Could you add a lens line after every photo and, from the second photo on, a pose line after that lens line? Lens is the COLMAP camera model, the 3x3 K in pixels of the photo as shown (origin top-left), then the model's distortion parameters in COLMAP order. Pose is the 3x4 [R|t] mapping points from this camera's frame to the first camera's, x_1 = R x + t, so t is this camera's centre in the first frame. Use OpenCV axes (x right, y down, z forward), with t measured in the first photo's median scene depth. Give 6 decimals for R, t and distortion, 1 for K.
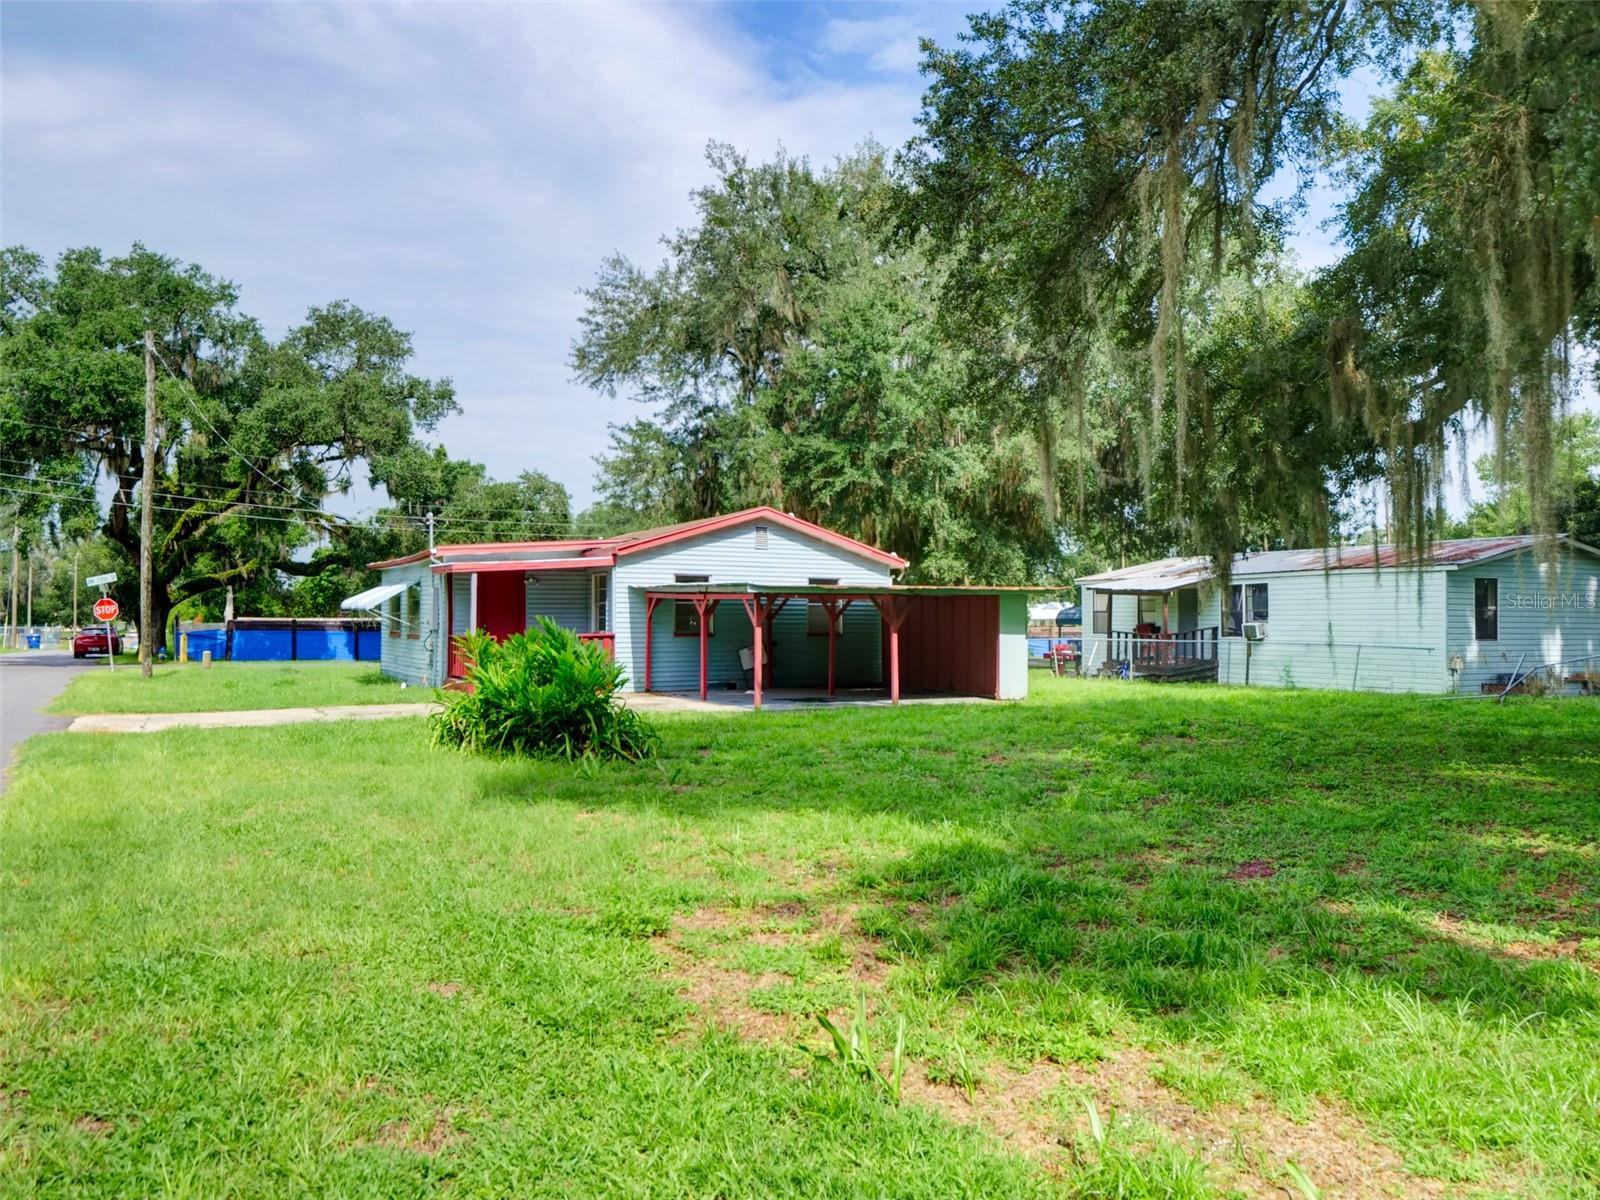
lens RADIAL K [[1219.8, 0, 801.3], [0, 1219.8, 565.4], [0, 0, 1]] dist [0.004904, 0.002739]
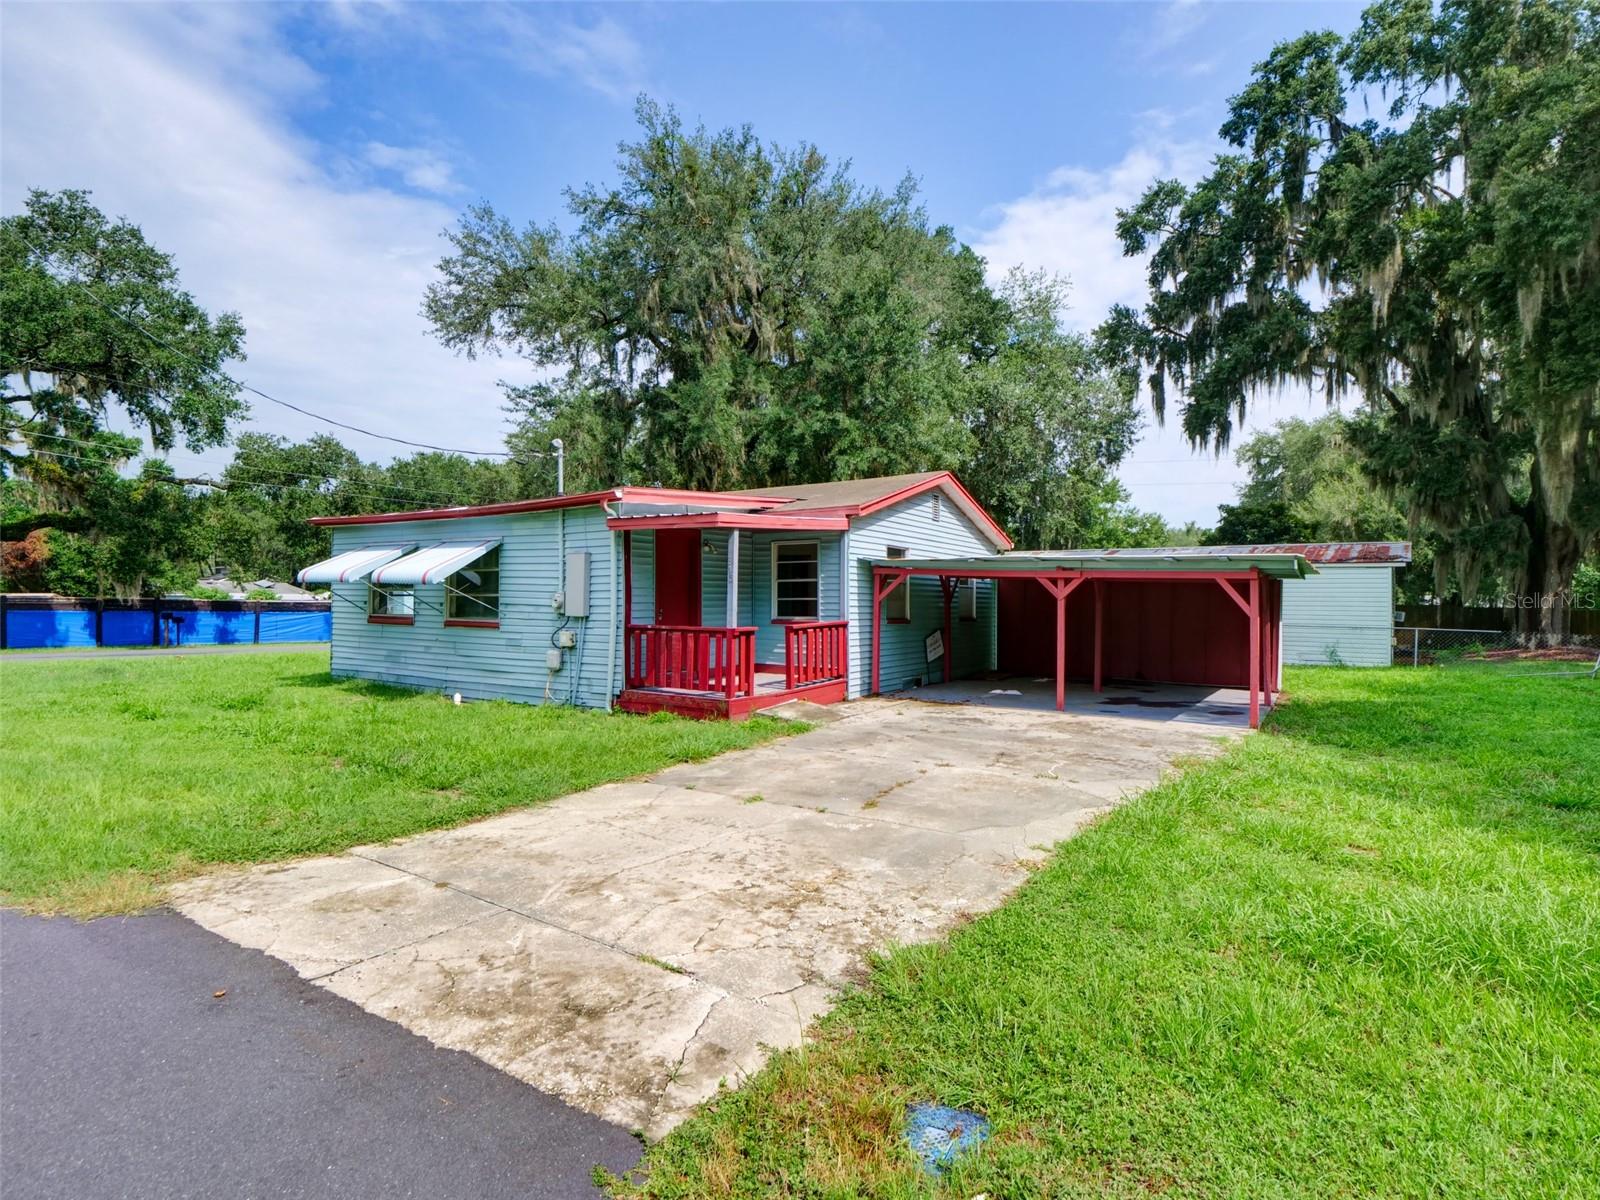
lens RADIAL K [[829.0, 0, 801.7], [0, 829.0, 602.5], [0, 0, 1]] dist [0.002719, -0.011779]
pose [[0.876654, 0.007790, 0.481059, -0.374529], [-0.030051, 0.998803, 0.038589, 0.022885], [-0.480182, -0.048285, 0.875839, 0.508176]]
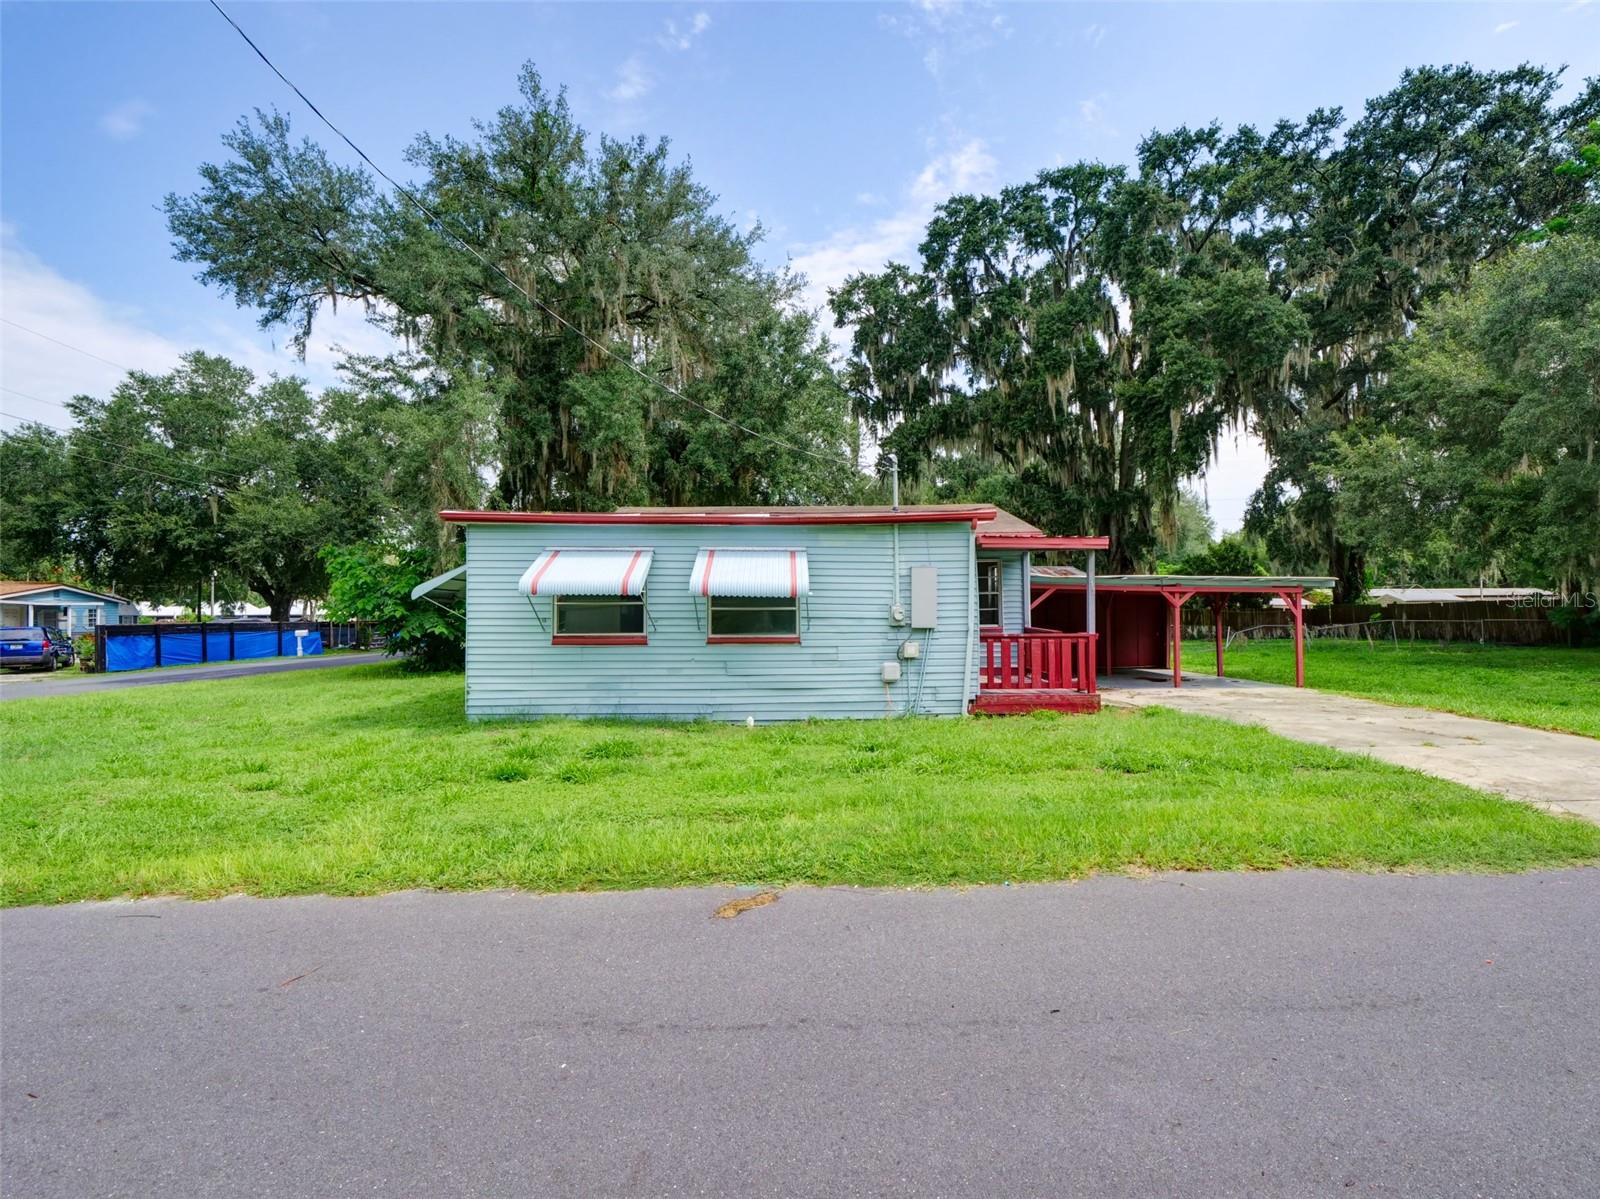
lens RADIAL K [[784.6, 0, 802.3], [0, 784.6, 597.8], [0, 0, 1]] dist [-0.010633, -0.000445]
pose [[0.447353, 0.015738, 0.894219, -0.658570], [-0.033381, 0.999442, -0.000891, 0.035740], [-0.893735, -0.029451, 0.447628, 0.792190]]
